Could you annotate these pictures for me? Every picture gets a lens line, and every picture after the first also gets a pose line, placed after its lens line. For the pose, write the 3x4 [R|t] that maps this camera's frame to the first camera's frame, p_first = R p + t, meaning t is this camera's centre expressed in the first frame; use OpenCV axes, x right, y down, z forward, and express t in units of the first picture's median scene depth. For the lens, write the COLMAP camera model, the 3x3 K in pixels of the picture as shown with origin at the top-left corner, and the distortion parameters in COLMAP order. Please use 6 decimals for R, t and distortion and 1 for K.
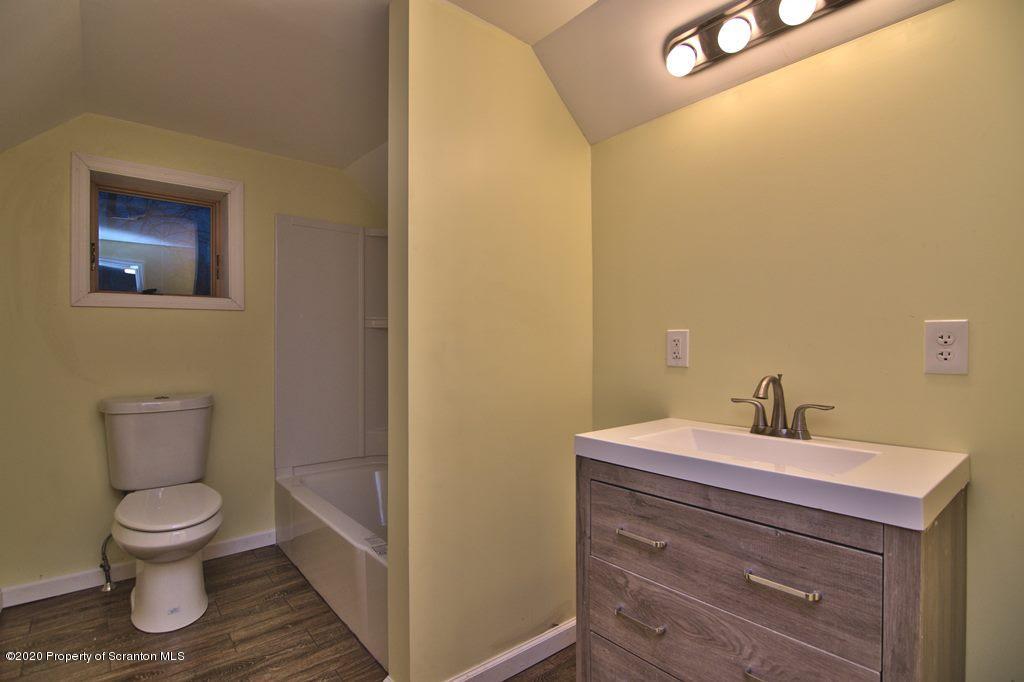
lens RADIAL K [[491.2, 0, 511.3], [0, 491.2, 342.5], [0, 0, 1]] dist [-0.010344, -0.006429]
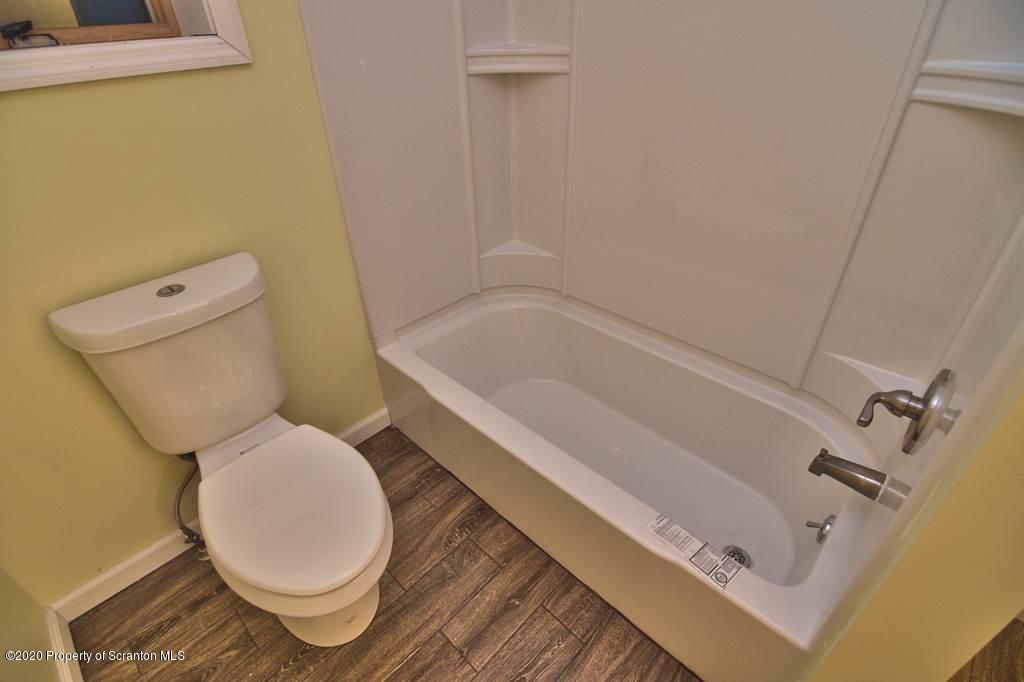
lens RADIAL K [[491.2, 0, 513.2], [0, 491.2, 339.8], [0, 0, 1]] dist [-0.010344, -0.006429]
pose [[0.994247, -0.072191, 0.079127, -0.465170], [0.016002, 0.830565, 0.556691, -0.131667], [-0.105908, -0.552222, 0.826942, 0.590251]]
